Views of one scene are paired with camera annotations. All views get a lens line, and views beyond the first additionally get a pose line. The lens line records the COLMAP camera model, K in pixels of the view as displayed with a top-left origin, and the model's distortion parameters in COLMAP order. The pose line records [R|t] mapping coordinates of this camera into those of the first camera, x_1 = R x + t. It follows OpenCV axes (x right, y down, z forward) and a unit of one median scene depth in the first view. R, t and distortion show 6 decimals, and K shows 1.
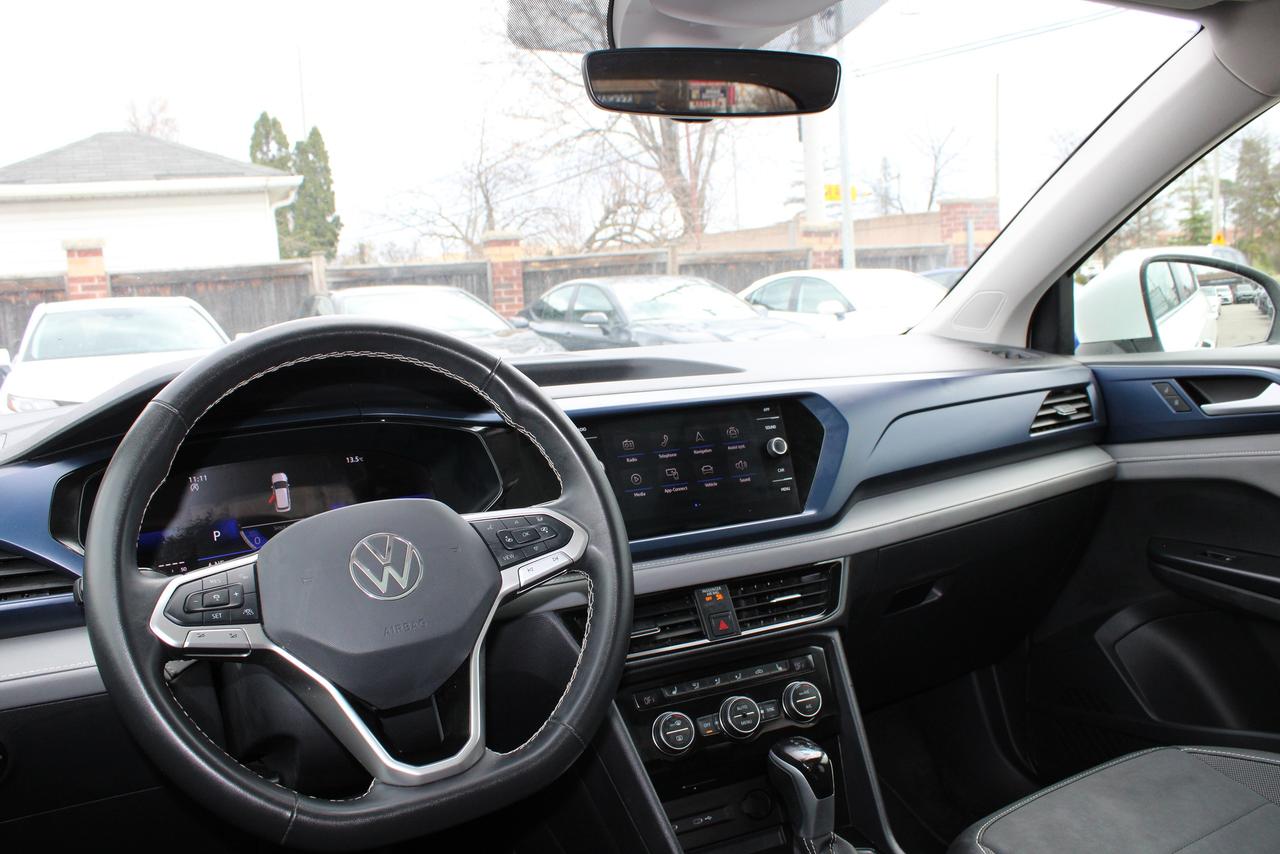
lens RADIAL K [[1064.3, 0, 641.5], [0, 1064.3, 421.5], [0, 0, 1]] dist [-0.107727, 0.047876]
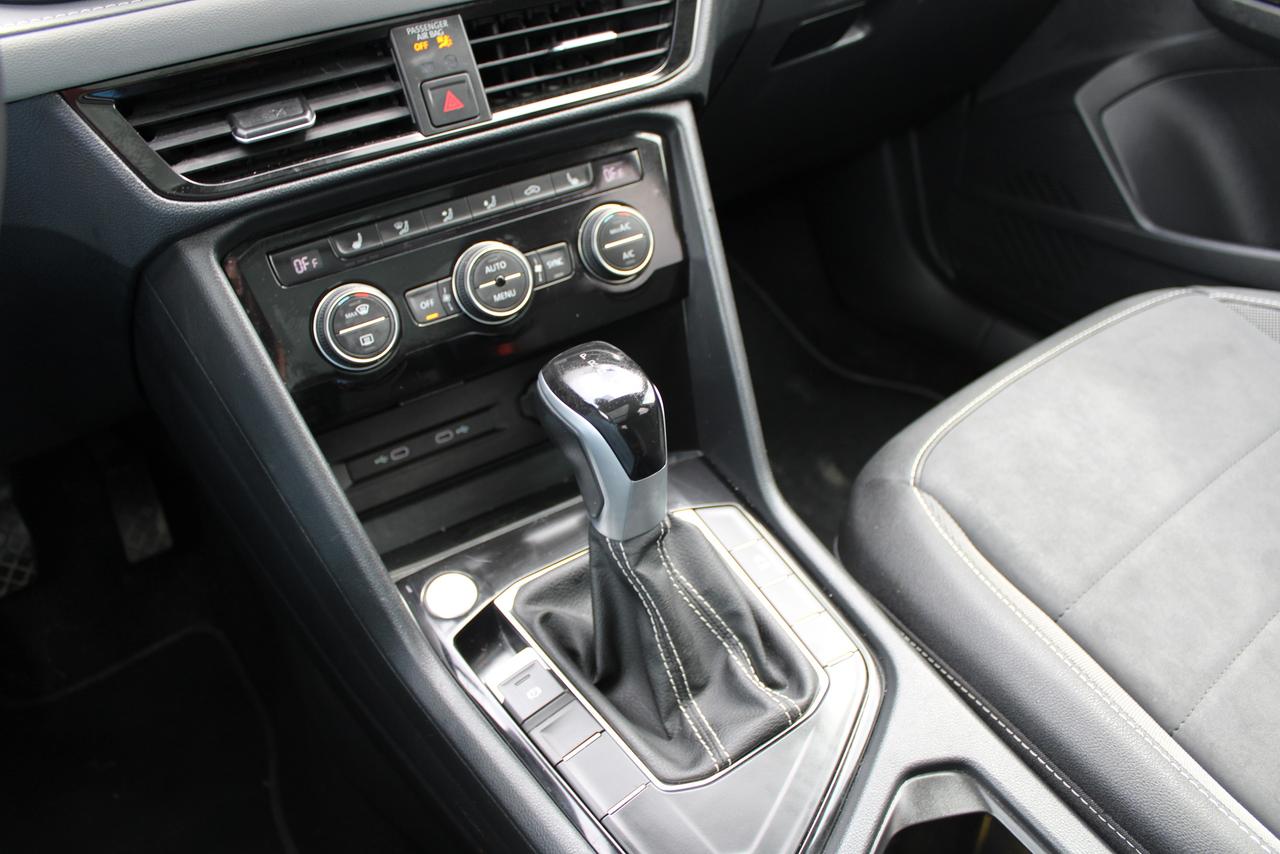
lens RADIAL K [[1064.3, 0, 632.4], [0, 1064.3, 430.9], [0, 0, 1]] dist [-0.107727, 0.047876]
pose [[0.992154, -0.049409, 0.114842, 0.078479], [-0.016749, 0.857780, 0.513744, 0.059429], [-0.123892, -0.511636, 0.850223, 0.412031]]
